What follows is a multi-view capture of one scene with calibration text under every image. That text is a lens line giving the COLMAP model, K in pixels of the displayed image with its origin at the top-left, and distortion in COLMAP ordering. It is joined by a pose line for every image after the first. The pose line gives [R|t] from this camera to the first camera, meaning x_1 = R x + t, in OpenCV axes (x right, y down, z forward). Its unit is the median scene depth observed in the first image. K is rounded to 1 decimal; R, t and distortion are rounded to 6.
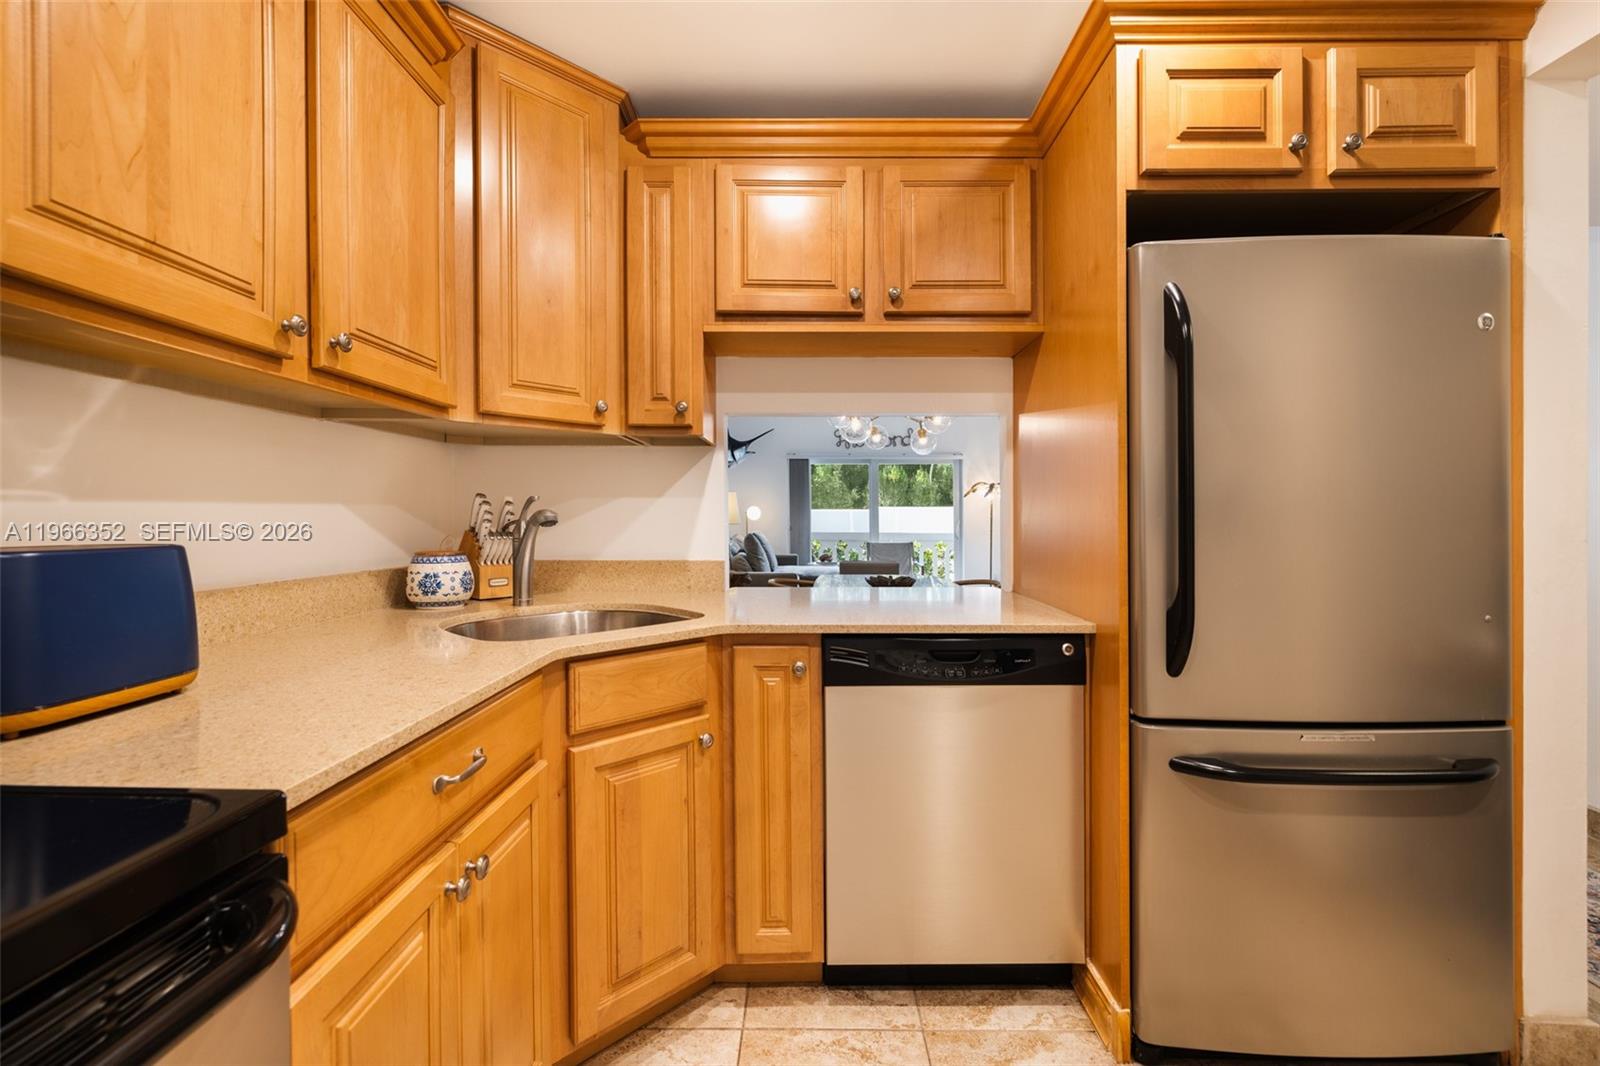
lens RADIAL K [[679.6, 0, 802.0], [0, 679.6, 524.6], [0, 0, 1]] dist [-0.006000, -0.000465]
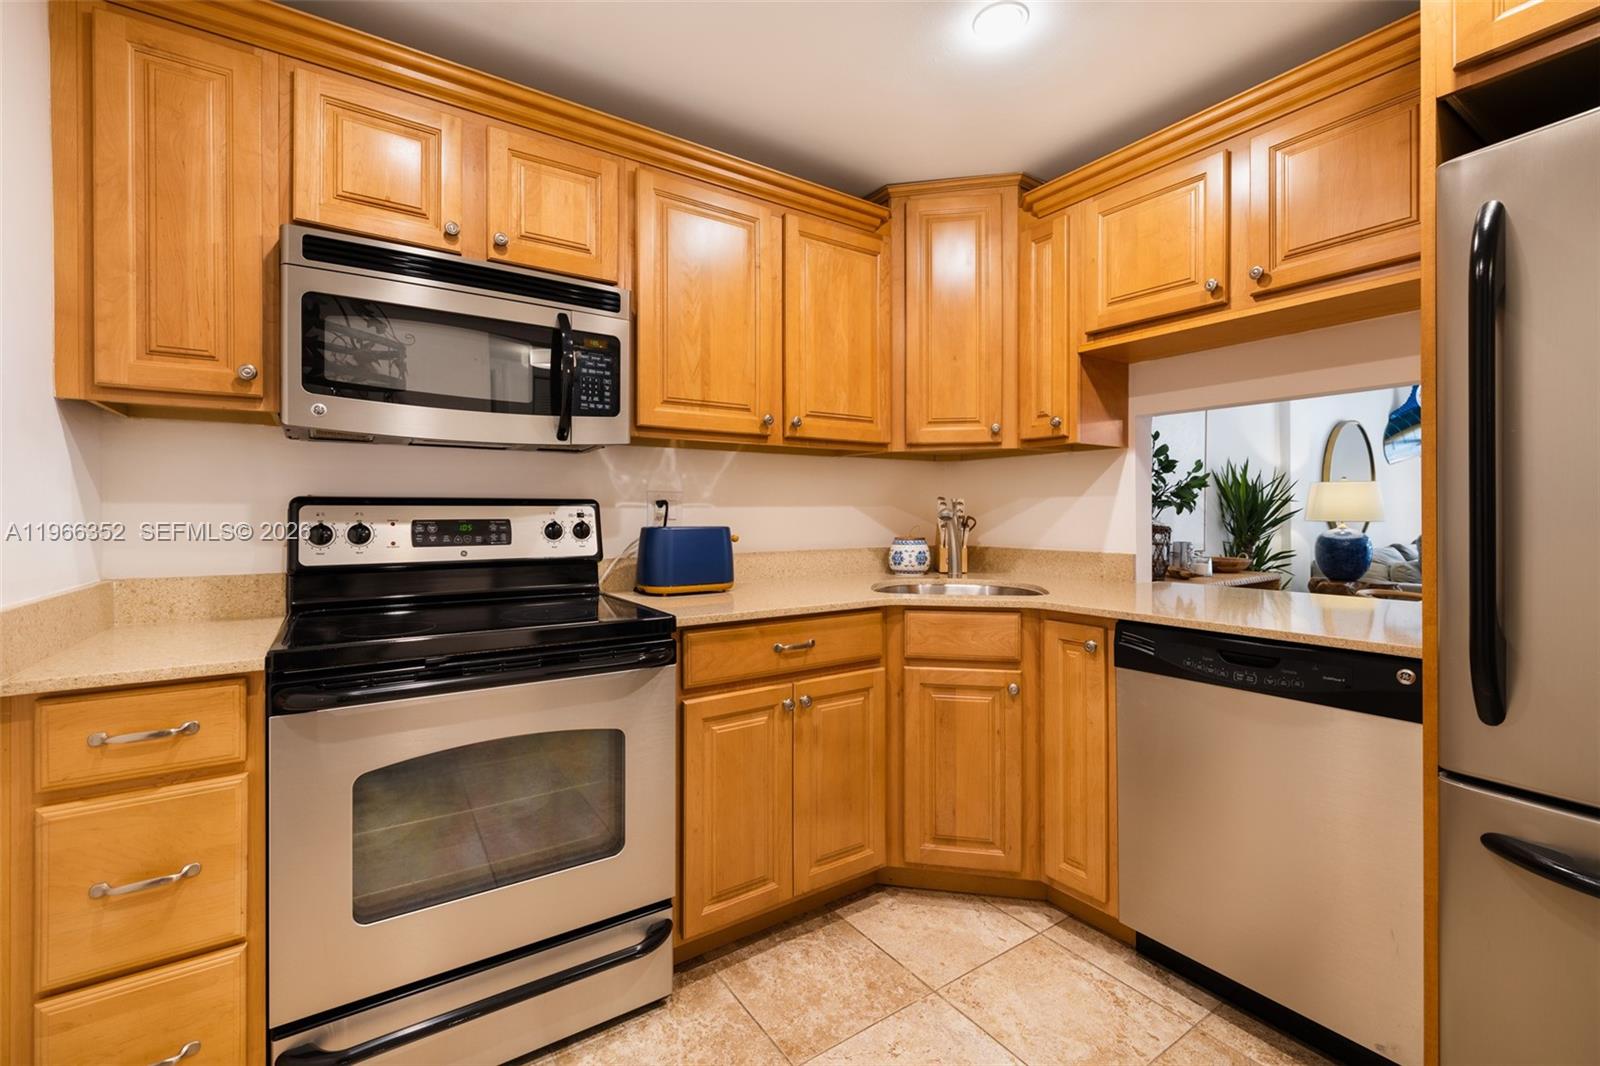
lens RADIAL K [[679.6, 0, 804.6], [0, 679.6, 520.5], [0, 0, 1]] dist [-0.006000, -0.000465]
pose [[0.568653, 0.005878, -0.822557, 0.632837], [-0.006357, 0.999976, 0.002751, 0.000489], [0.822553, 0.003665, 0.568676, -0.042689]]
